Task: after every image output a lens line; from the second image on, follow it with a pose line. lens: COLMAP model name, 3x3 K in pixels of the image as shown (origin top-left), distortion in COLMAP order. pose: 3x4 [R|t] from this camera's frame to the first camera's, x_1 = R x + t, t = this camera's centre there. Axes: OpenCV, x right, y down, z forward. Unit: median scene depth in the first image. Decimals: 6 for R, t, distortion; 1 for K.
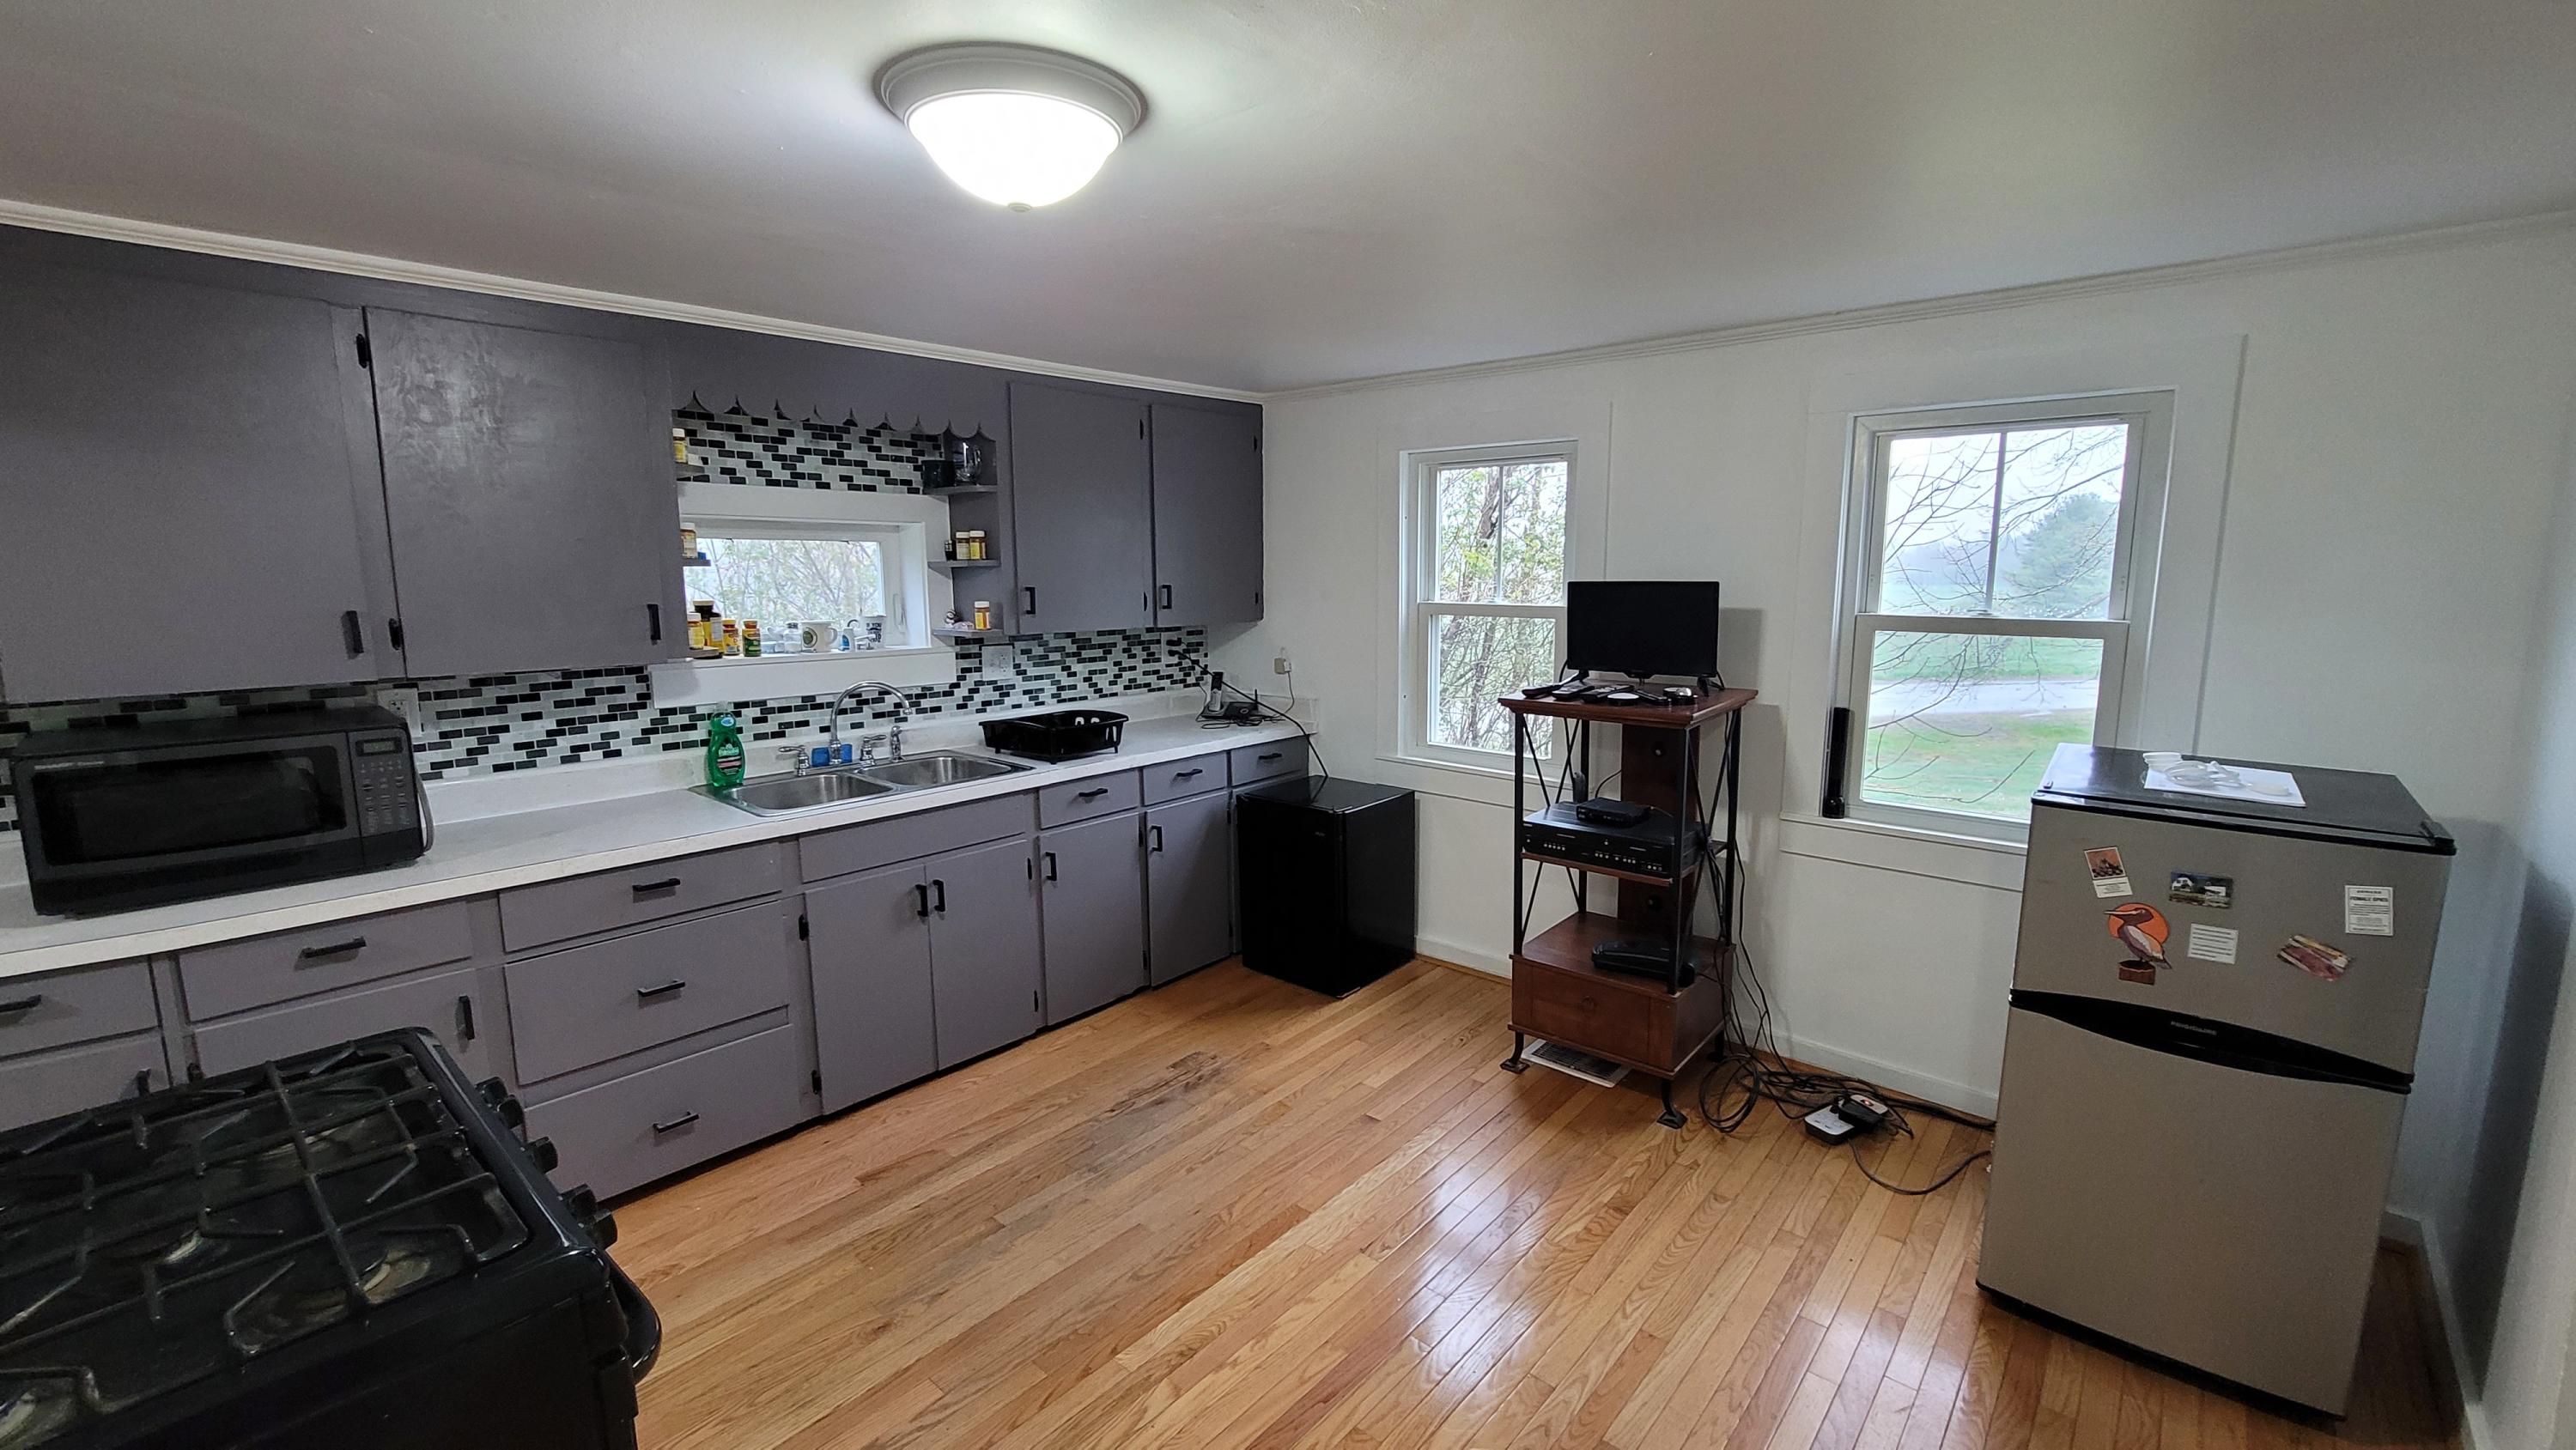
lens RADIAL K [[1051.8, 0, 1292.9], [0, 1051.8, 721.3], [0, 0, 1]] dist [-0.009317, 0.000279]
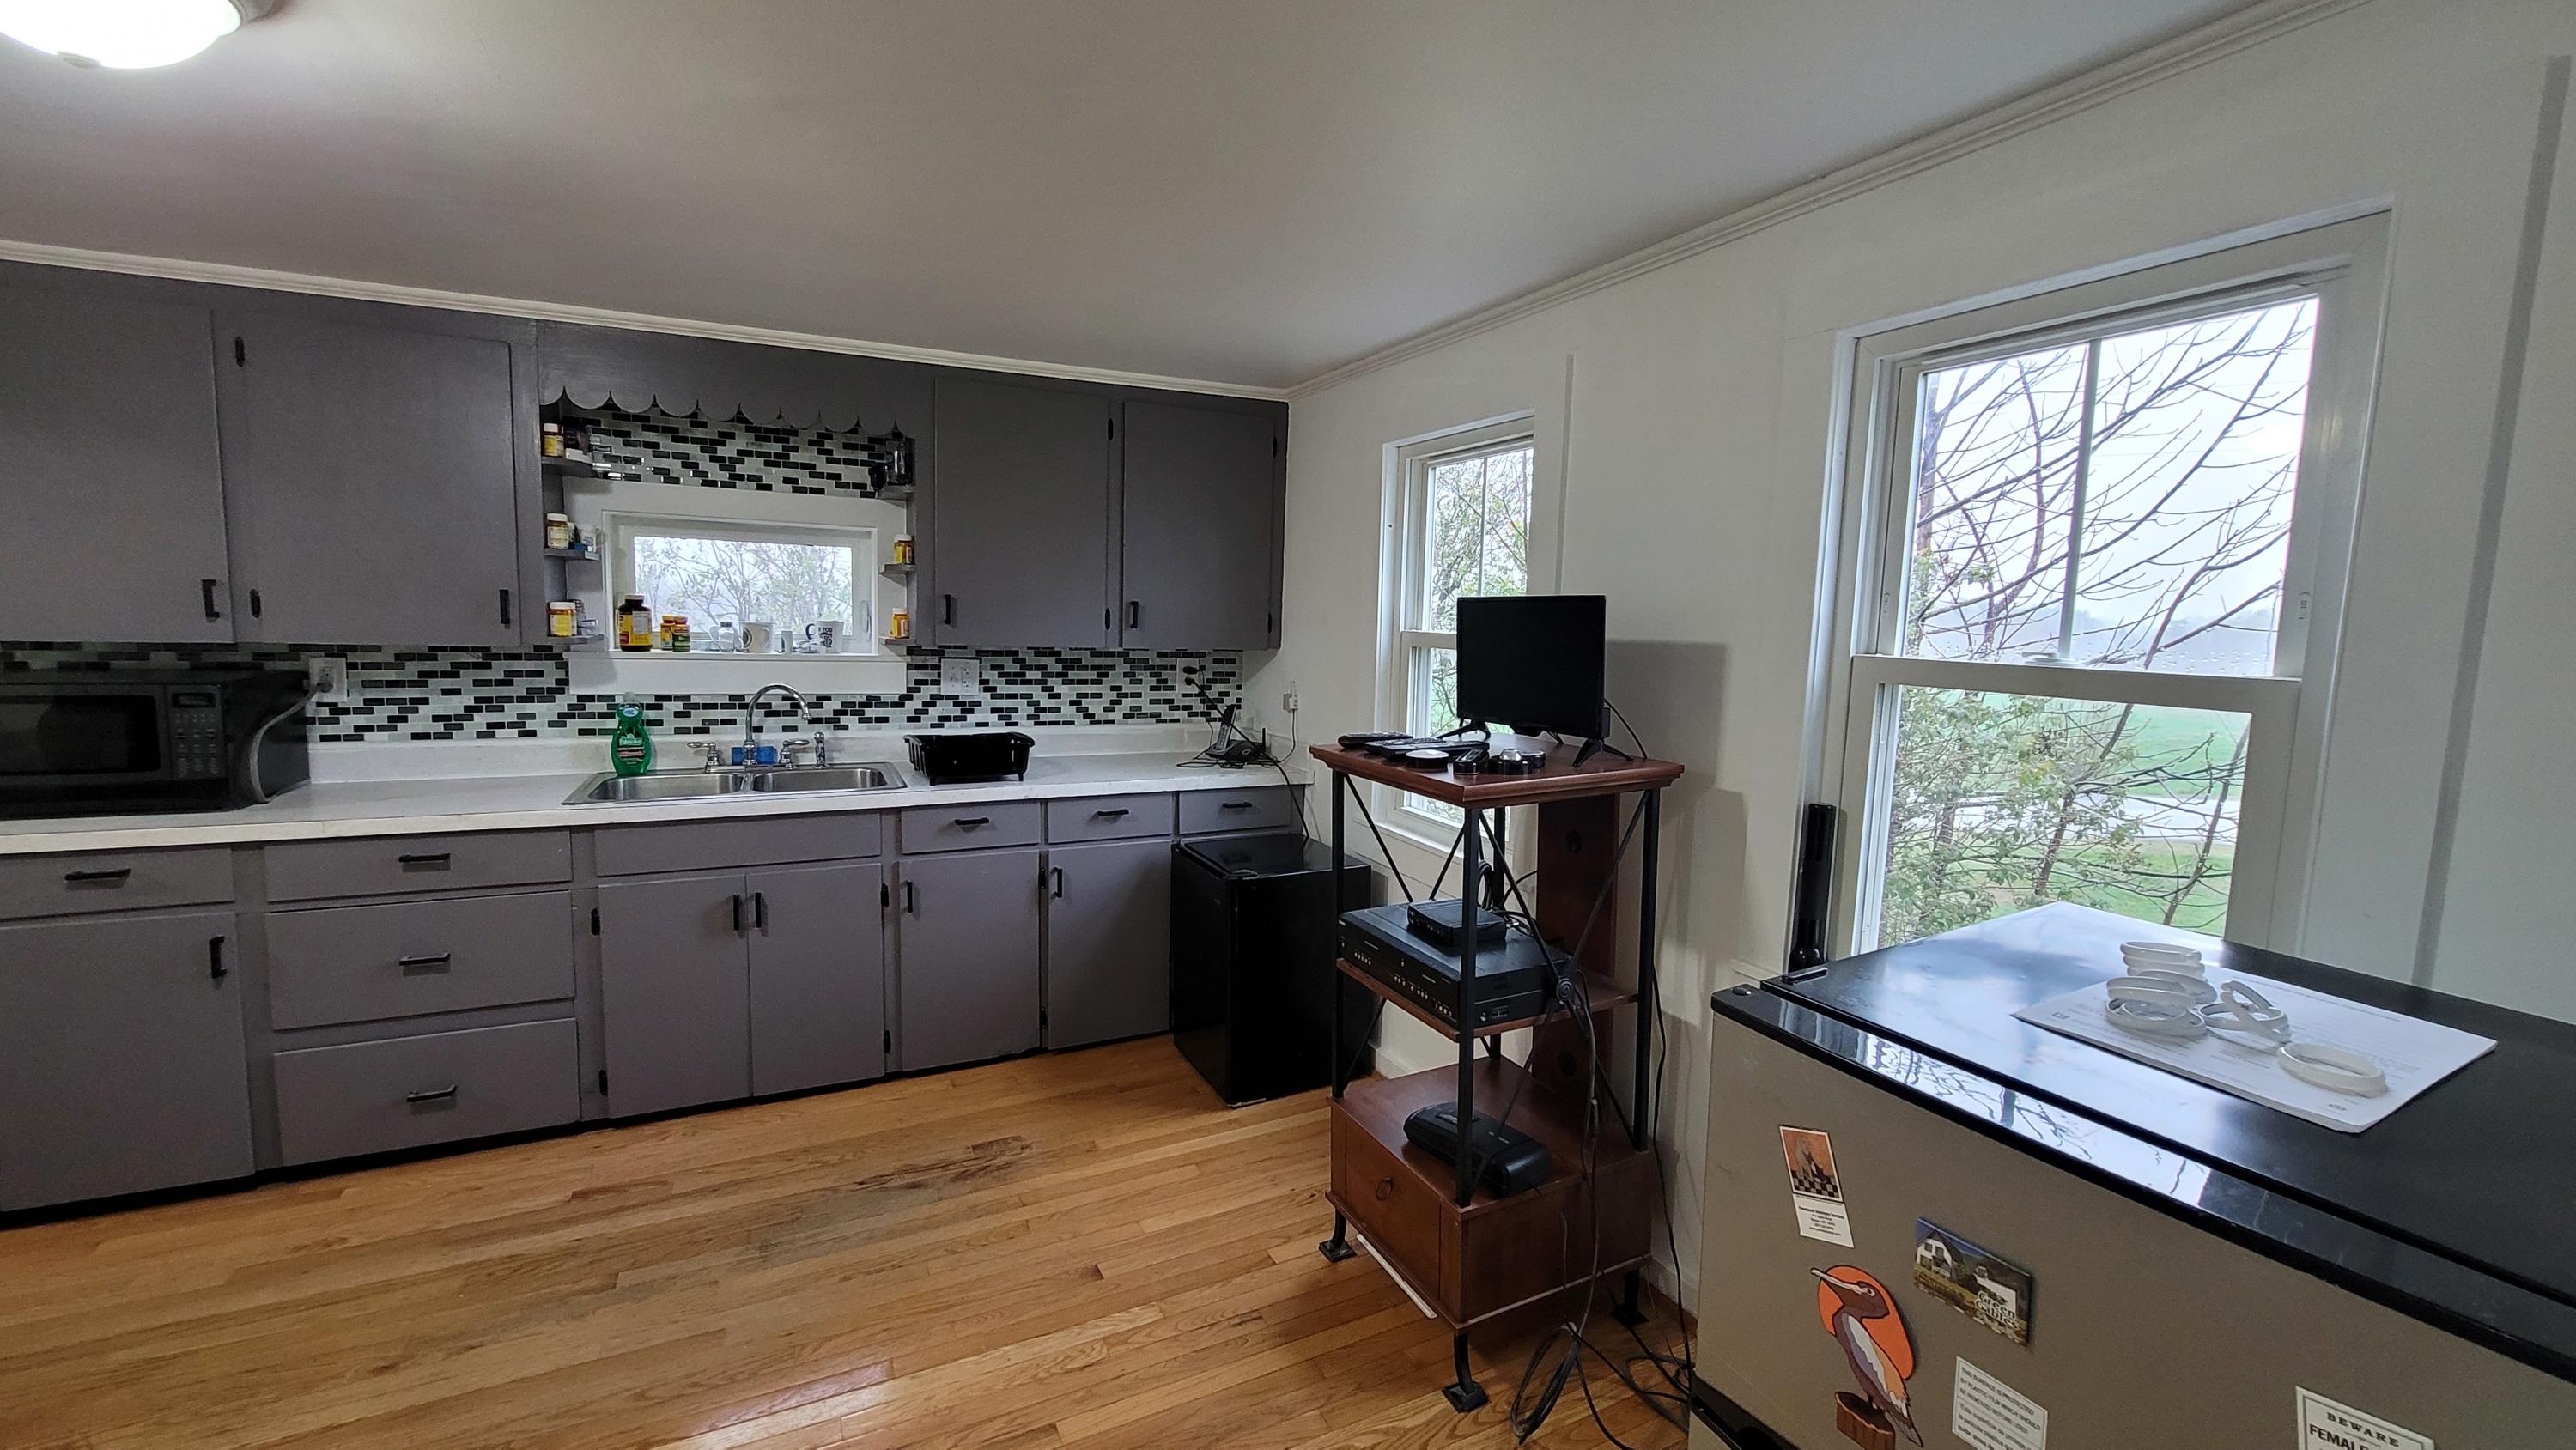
lens RADIAL K [[1051.8, 0, 1288.7], [0, 1051.8, 720.7], [0, 0, 1]] dist [-0.009317, 0.000279]
pose [[0.924274, 0.068605, -0.375515, 0.449266], [-0.087393, 0.995620, -0.033210, -0.013726], [0.371592, 0.063512, 0.926221, 0.295972]]
